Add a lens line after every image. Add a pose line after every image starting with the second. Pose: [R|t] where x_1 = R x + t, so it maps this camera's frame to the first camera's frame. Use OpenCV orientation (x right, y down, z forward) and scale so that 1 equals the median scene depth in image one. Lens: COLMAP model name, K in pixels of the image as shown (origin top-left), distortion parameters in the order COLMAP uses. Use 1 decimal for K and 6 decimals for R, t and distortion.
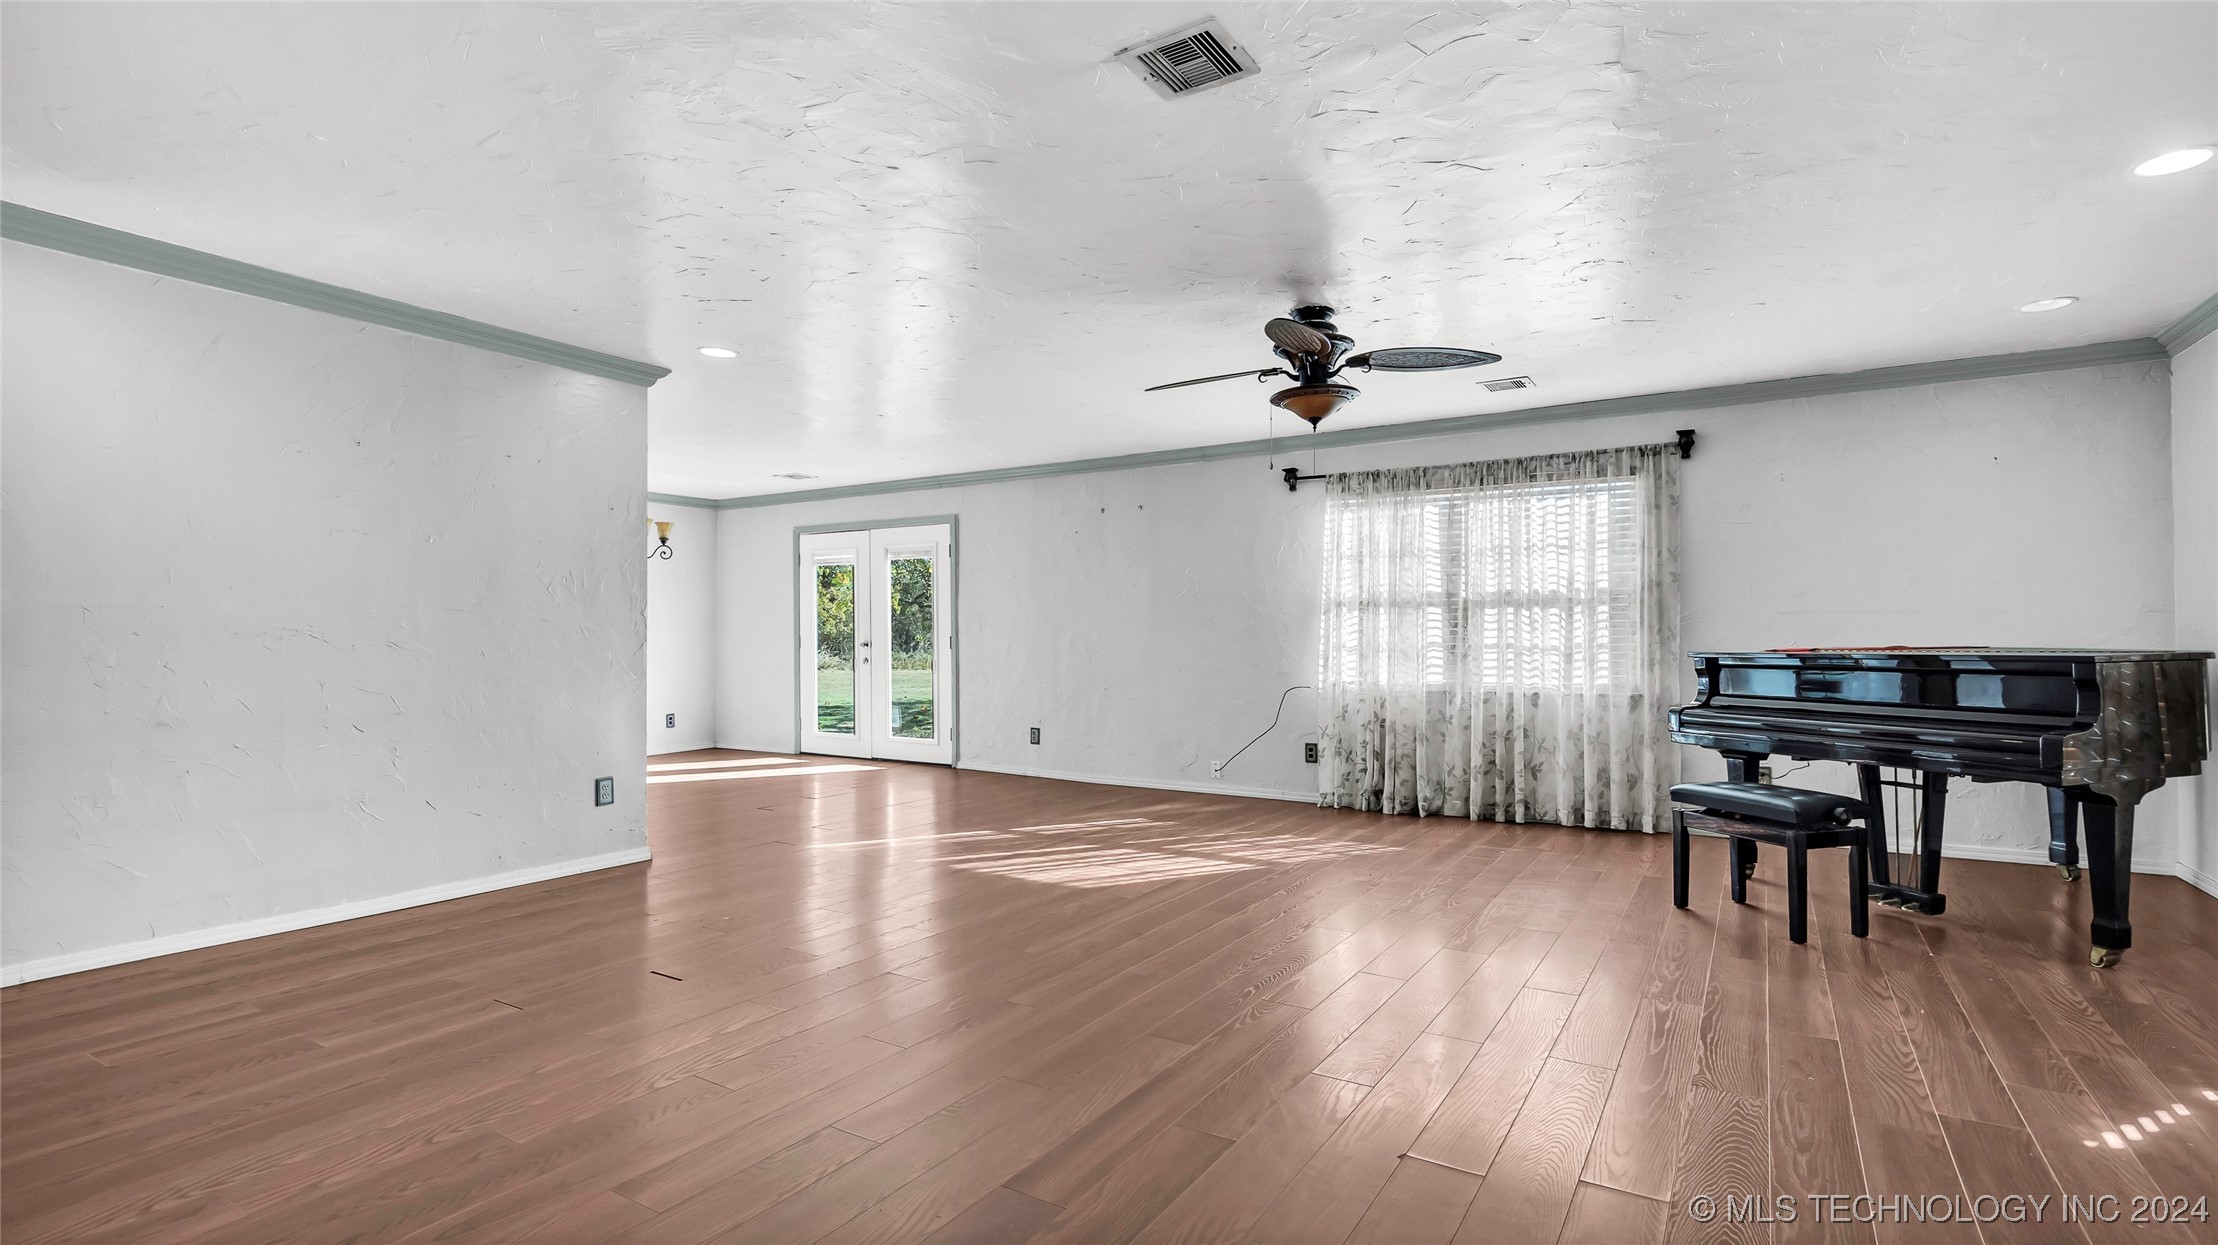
lens RADIAL K [[1045.9, 0, 1115.9], [0, 1045.9, 632.2], [0, 0, 1]] dist [-0.007154, 0.002251]
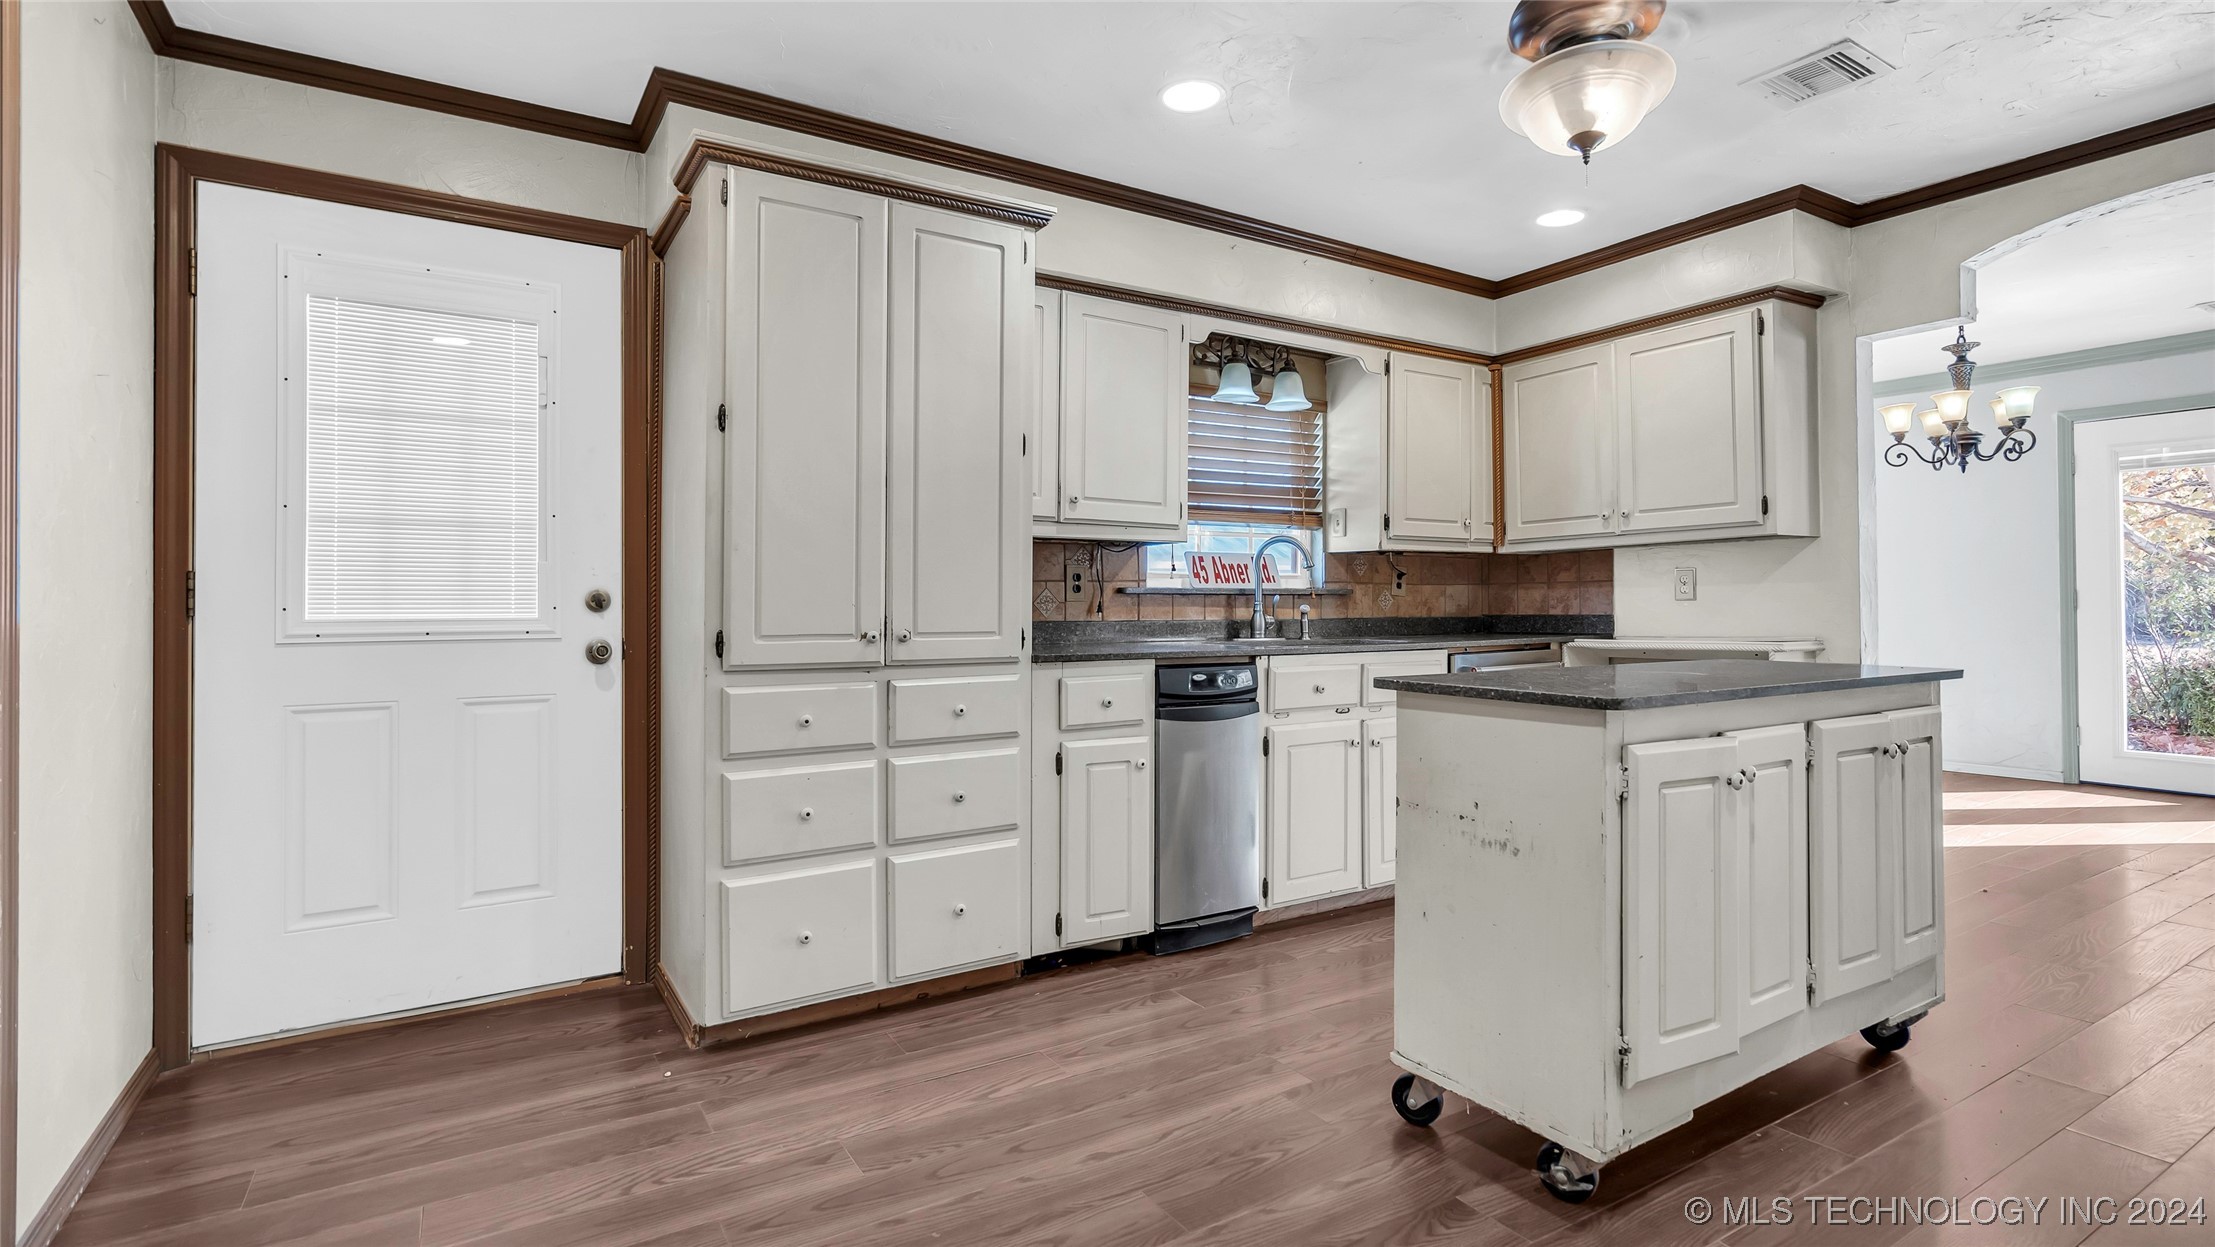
lens RADIAL K [[1044.5, 0, 1106.1], [0, 1044.5, 589.7], [0, 0, 1]] dist [-0.007154, 0.002251]
pose [[0.893993, -0.016731, -0.447769, -0.781617], [0.015928, 0.999858, -0.005559, -0.003635], [0.447799, -0.002162, 0.894132, 0.296208]]
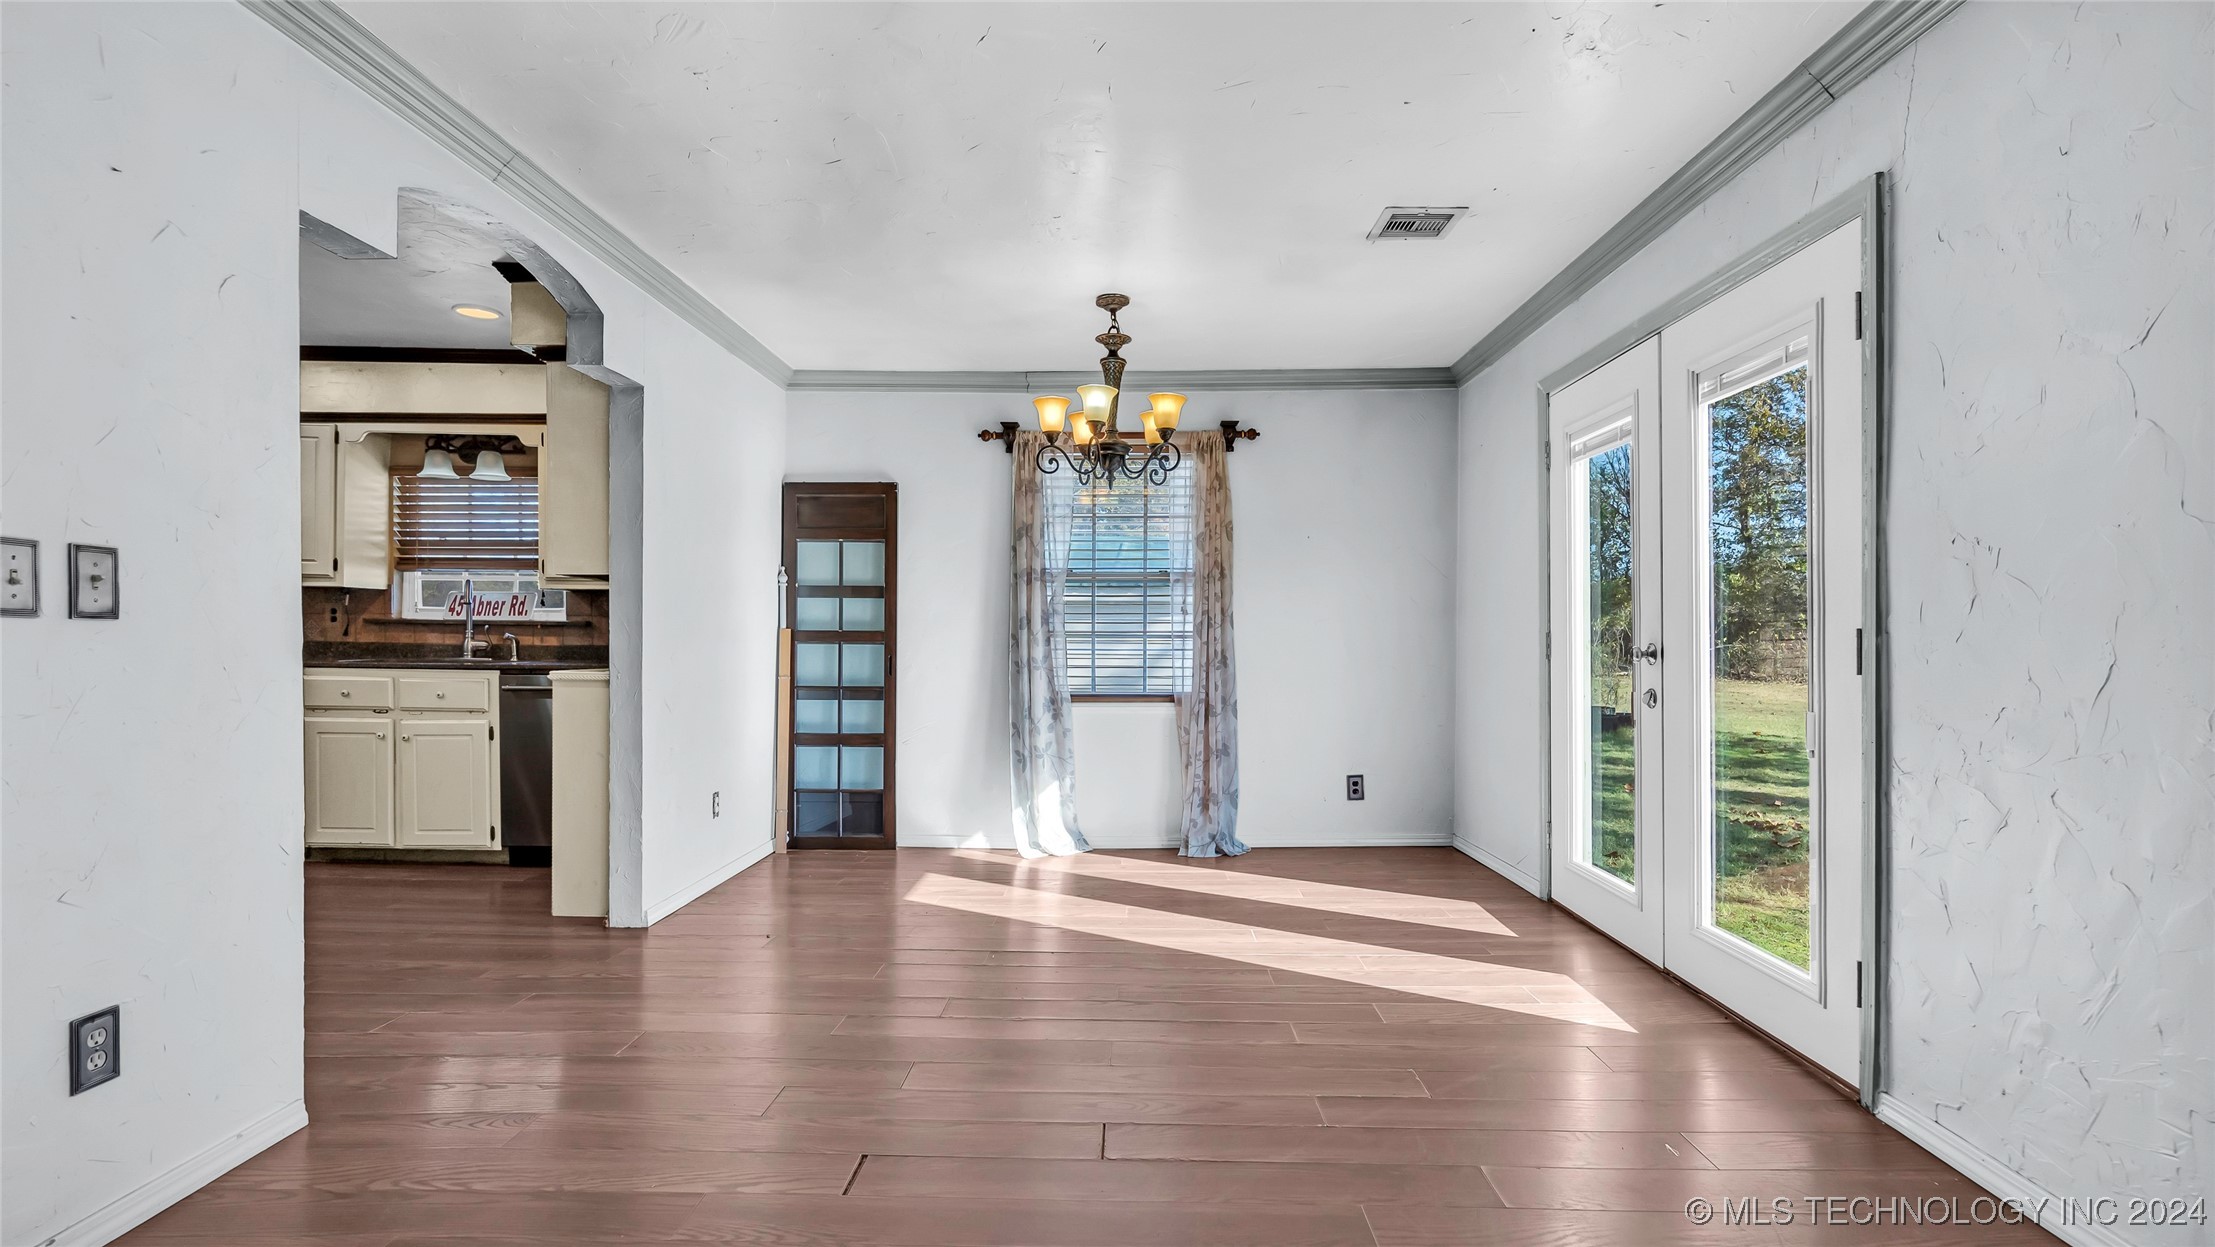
lens RADIAL K [[1044.5, 0, 1114.9], [0, 1044.5, 654.1], [0, 0, 1]] dist [-0.007154, 0.002251]
pose [[0.513737, 0.014443, -0.857826, -0.031682], [0.003090, 0.999821, 0.018684, 0.006449], [0.857942, -0.012249, 0.513601, 0.905142]]
